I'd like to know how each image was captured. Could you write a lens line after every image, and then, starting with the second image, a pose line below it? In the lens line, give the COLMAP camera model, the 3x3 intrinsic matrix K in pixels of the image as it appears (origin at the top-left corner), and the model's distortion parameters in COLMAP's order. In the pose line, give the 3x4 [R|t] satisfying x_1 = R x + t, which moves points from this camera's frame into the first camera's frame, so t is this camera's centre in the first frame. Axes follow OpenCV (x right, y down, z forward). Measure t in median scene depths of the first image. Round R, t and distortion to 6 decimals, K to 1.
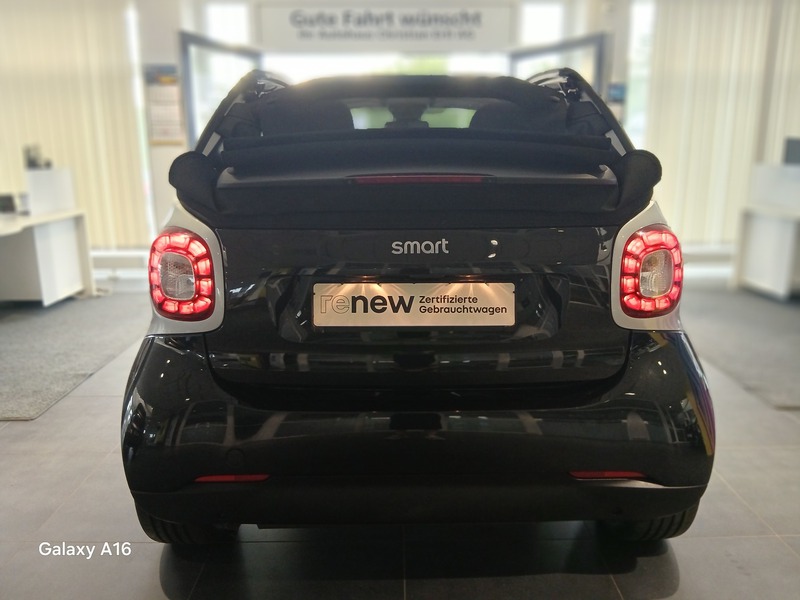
lens RADIAL K [[608.0, 0, 400.9], [0, 608.0, 296.7], [0, 0, 1]] dist [0.033526, -0.000345]
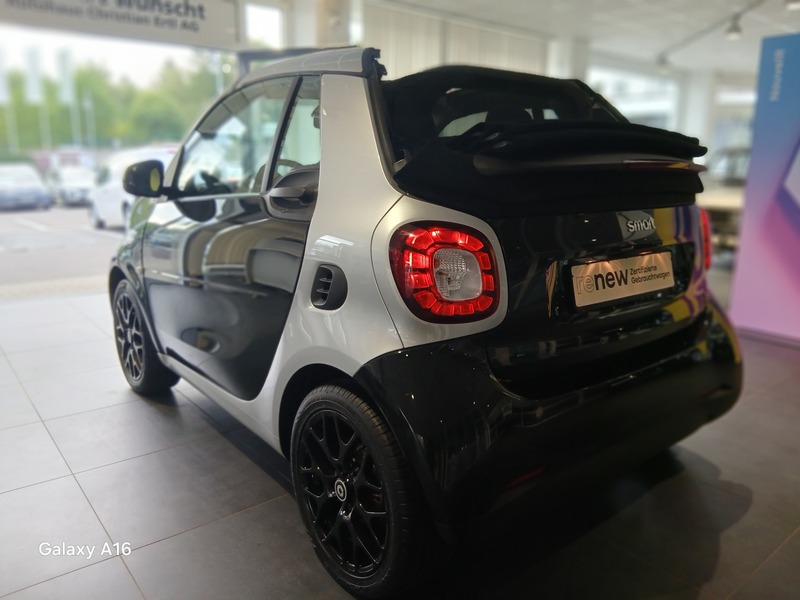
lens RADIAL K [[608.0, 0, 401.1], [0, 608.0, 302.5], [0, 0, 1]] dist [0.033526, -0.000345]
pose [[0.791403, -0.127194, 0.597916, -0.994387], [0.130601, 0.990711, 0.037888, -0.037860], [-0.597180, 0.048104, 0.800663, 0.348090]]
